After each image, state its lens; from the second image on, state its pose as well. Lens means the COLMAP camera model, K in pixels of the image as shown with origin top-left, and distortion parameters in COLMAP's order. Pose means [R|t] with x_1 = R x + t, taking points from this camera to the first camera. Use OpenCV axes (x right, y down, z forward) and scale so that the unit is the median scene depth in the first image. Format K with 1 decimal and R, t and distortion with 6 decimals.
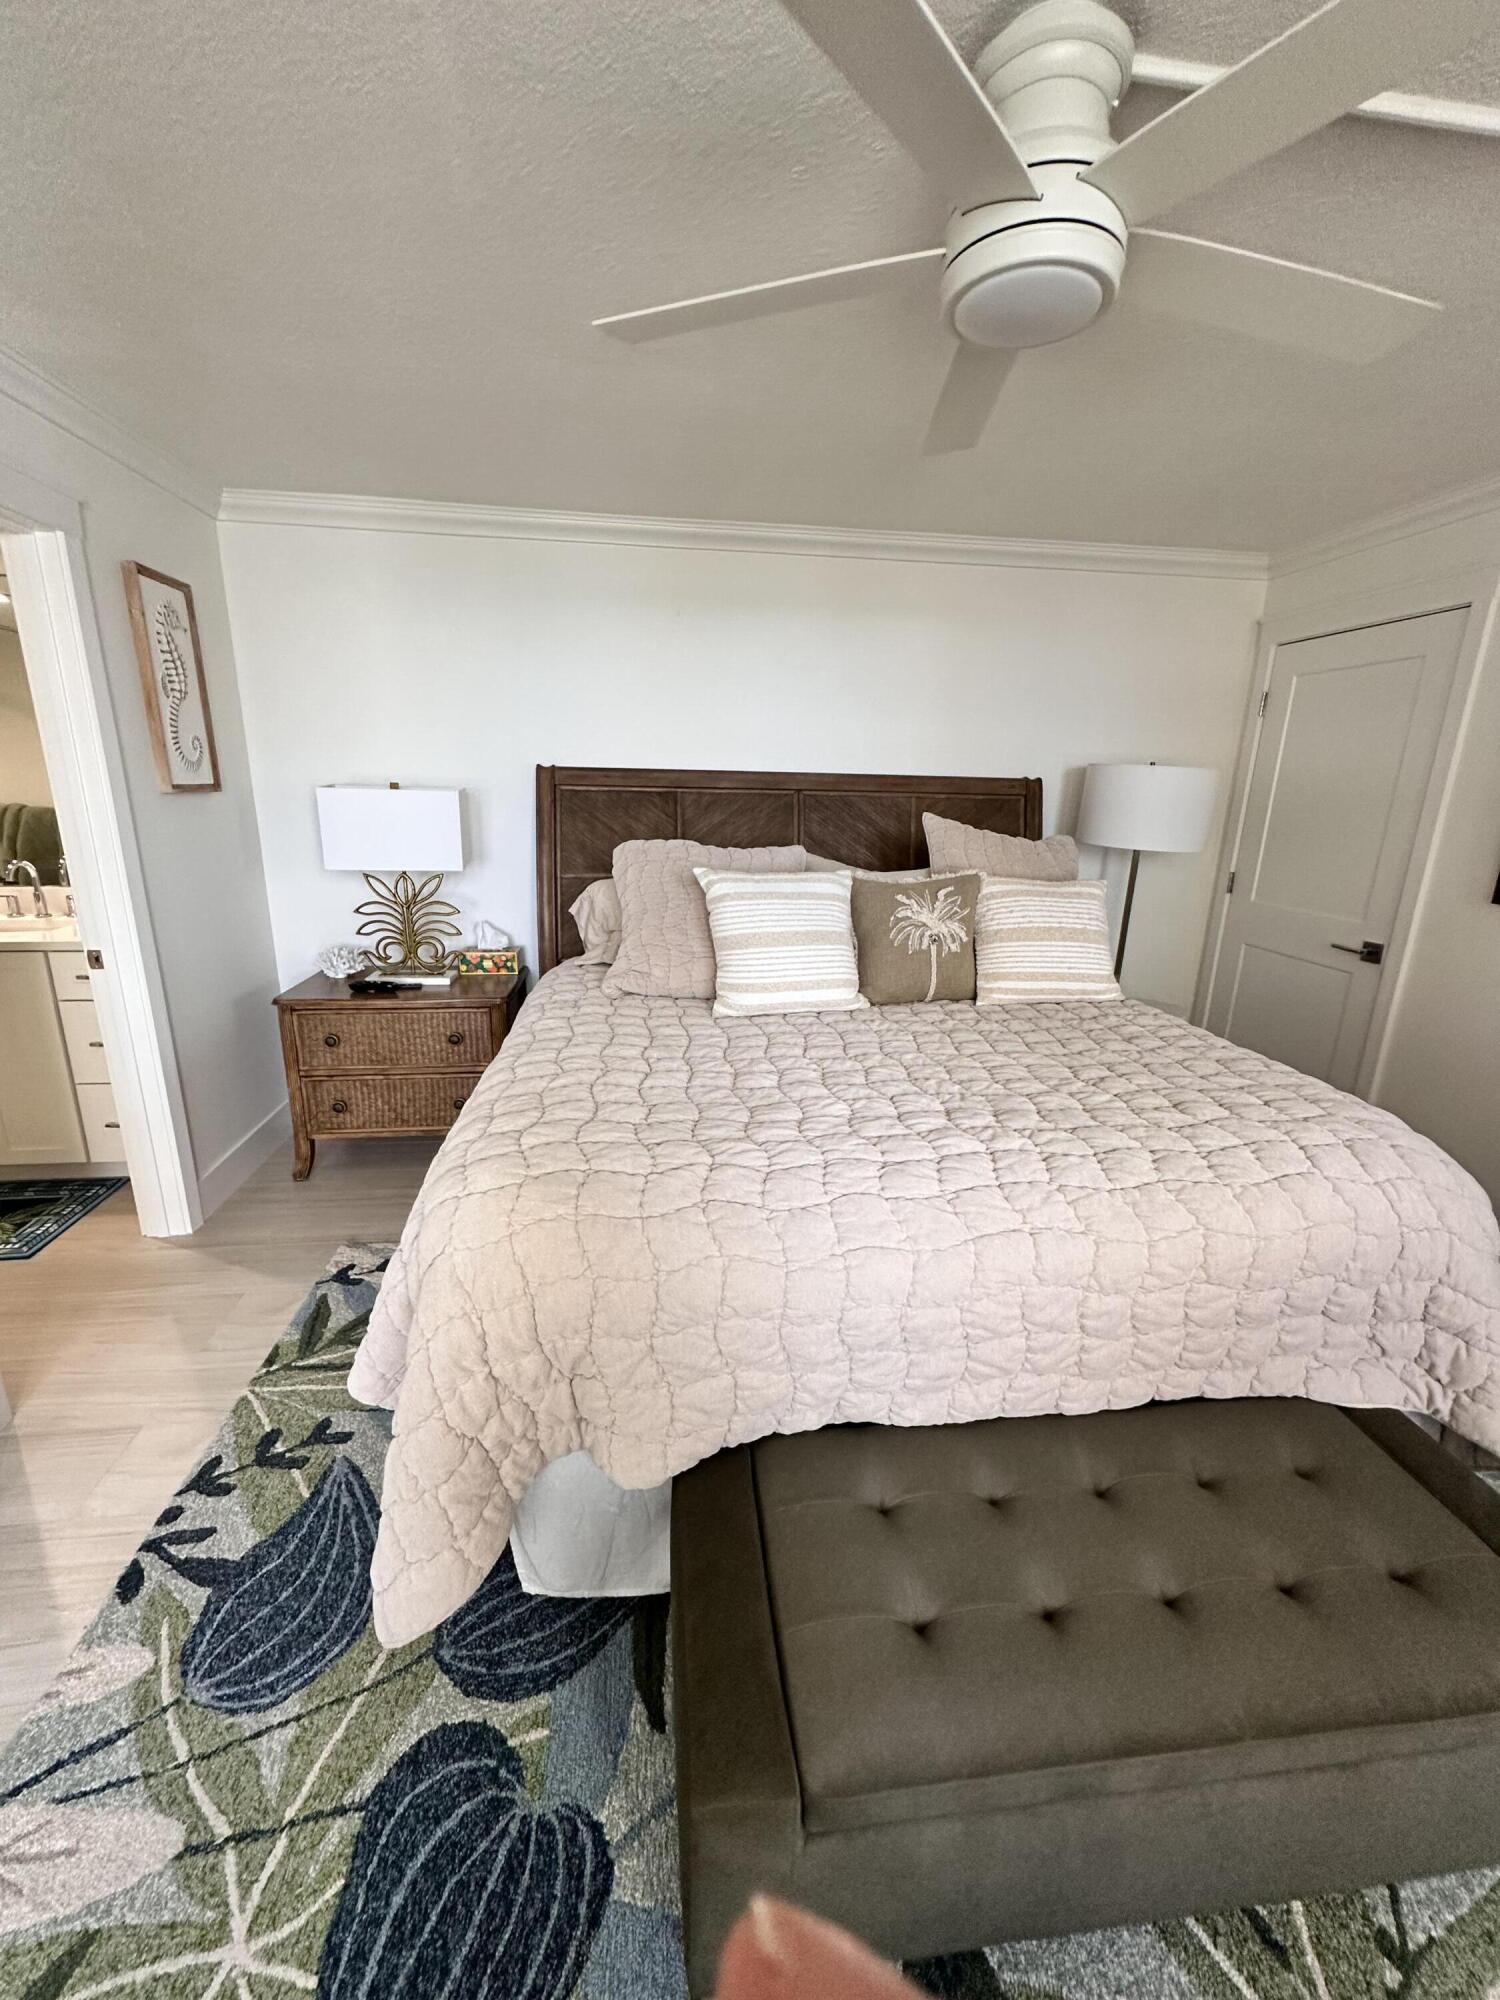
lens RADIAL K [[792.2, 0, 748.9], [0, 792.2, 997.8], [0, 0, 1]] dist [-0.001655, 0.000272]
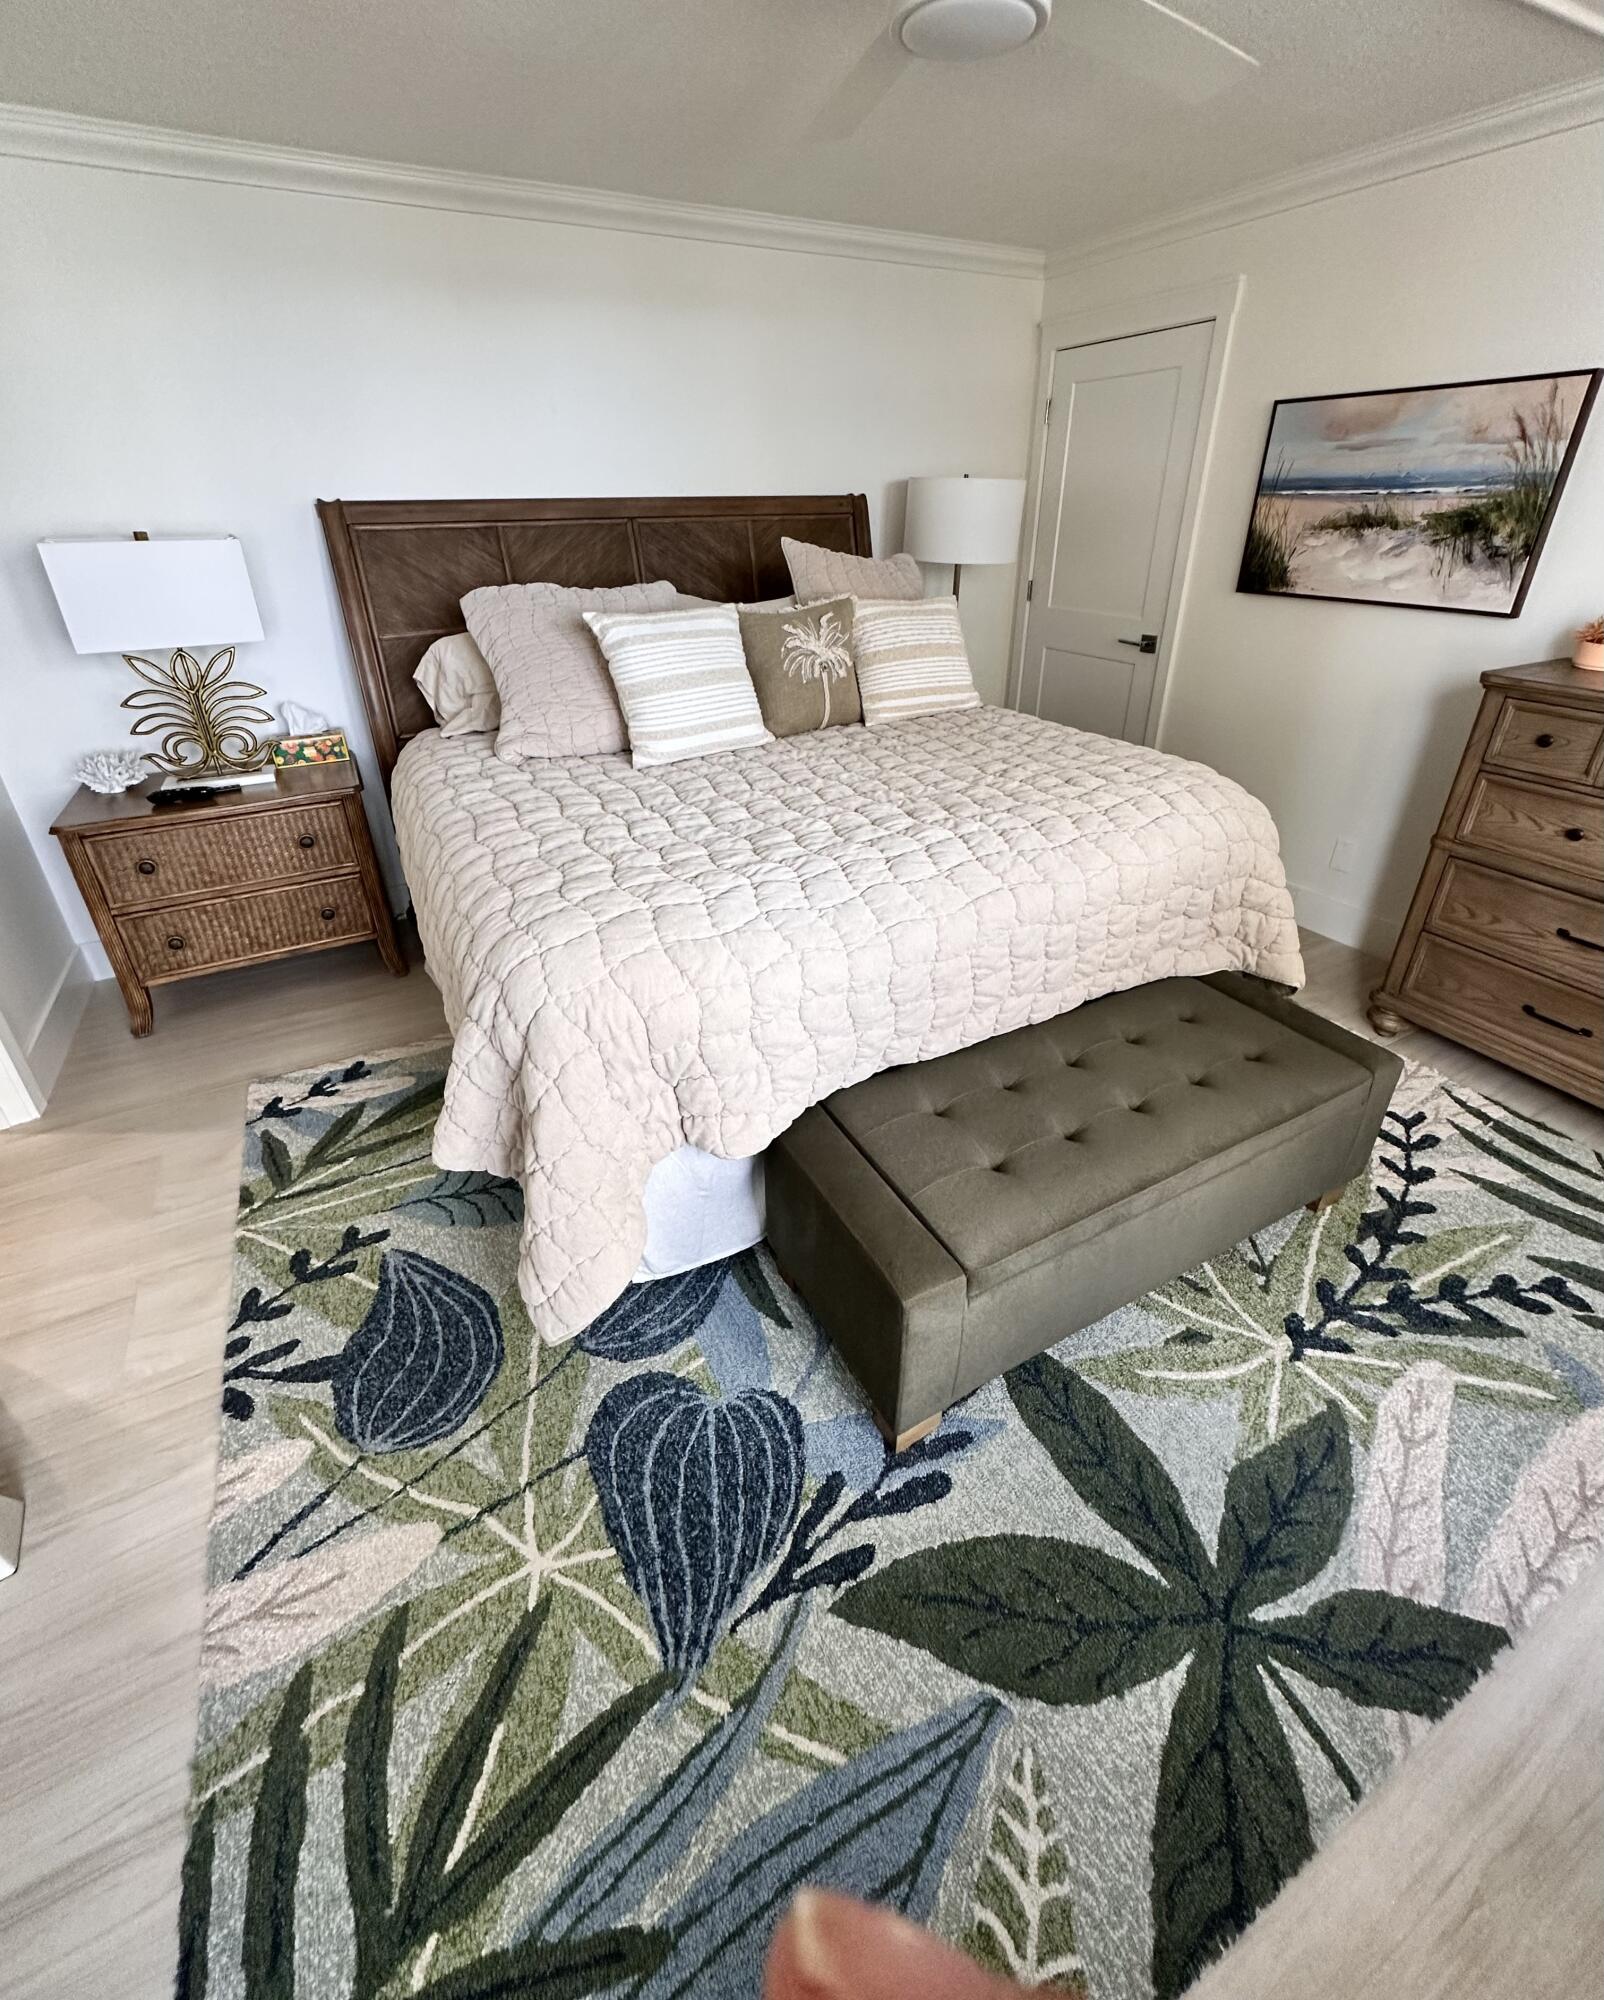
lens RADIAL K [[856.6, 0, 793.2], [0, 856.6, 926.4], [0, 0, 1]] dist [-0.002997, -0.000090]
pose [[0.931837, -0.192070, 0.307878, -0.312240], [0.127670, 0.967719, 0.217301, 0.010397], [-0.339676, -0.163182, 0.926278, -0.123882]]
